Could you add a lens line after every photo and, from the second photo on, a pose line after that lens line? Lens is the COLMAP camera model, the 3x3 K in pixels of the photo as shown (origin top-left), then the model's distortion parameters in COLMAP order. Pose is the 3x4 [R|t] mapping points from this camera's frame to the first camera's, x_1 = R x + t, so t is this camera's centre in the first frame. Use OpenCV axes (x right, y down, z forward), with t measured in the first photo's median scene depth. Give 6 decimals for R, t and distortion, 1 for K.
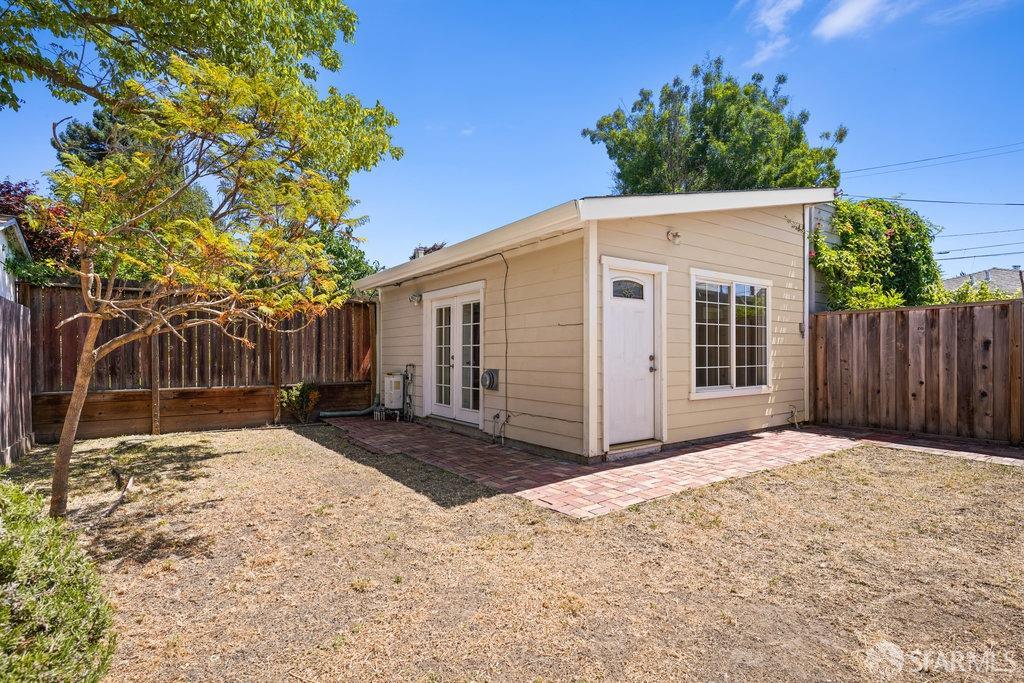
lens RADIAL K [[500.3, 0, 515.4], [0, 500.3, 355.2], [0, 0, 1]] dist [0.000682, -0.002012]
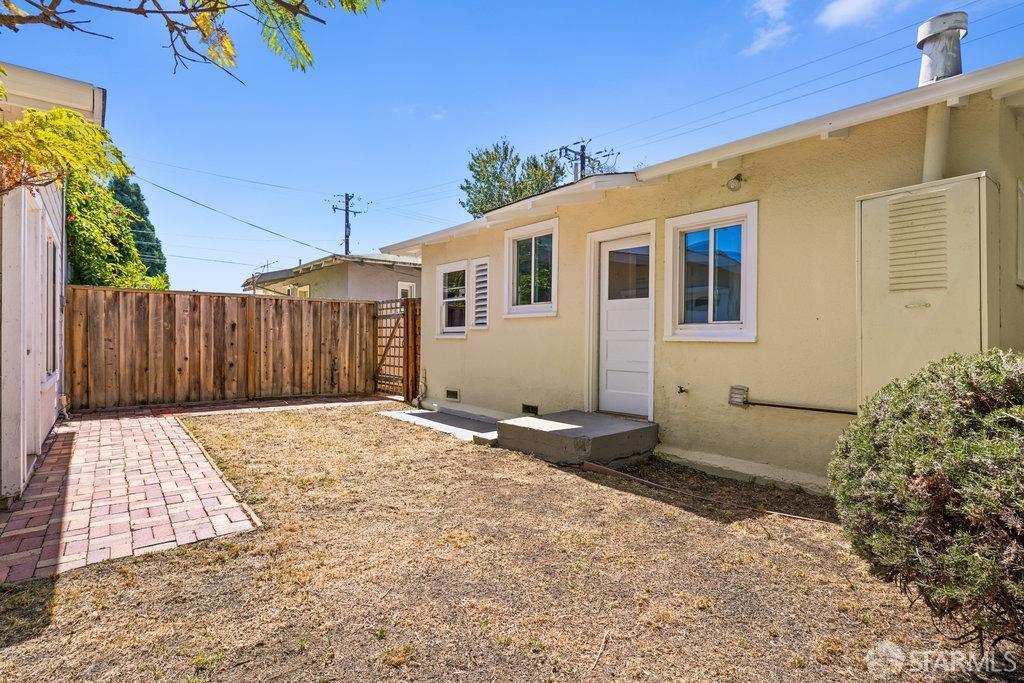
lens RADIAL K [[495.0, 0, 511.4], [0, 495.0, 341.5], [0, 0, 1]] dist [0.002744, -0.000544]
pose [[-0.066686, -0.003750, 0.997767, -0.376087], [-0.000420, 0.999993, 0.003730, 0.011744], [-0.997774, -0.000170, -0.066687, 0.341124]]
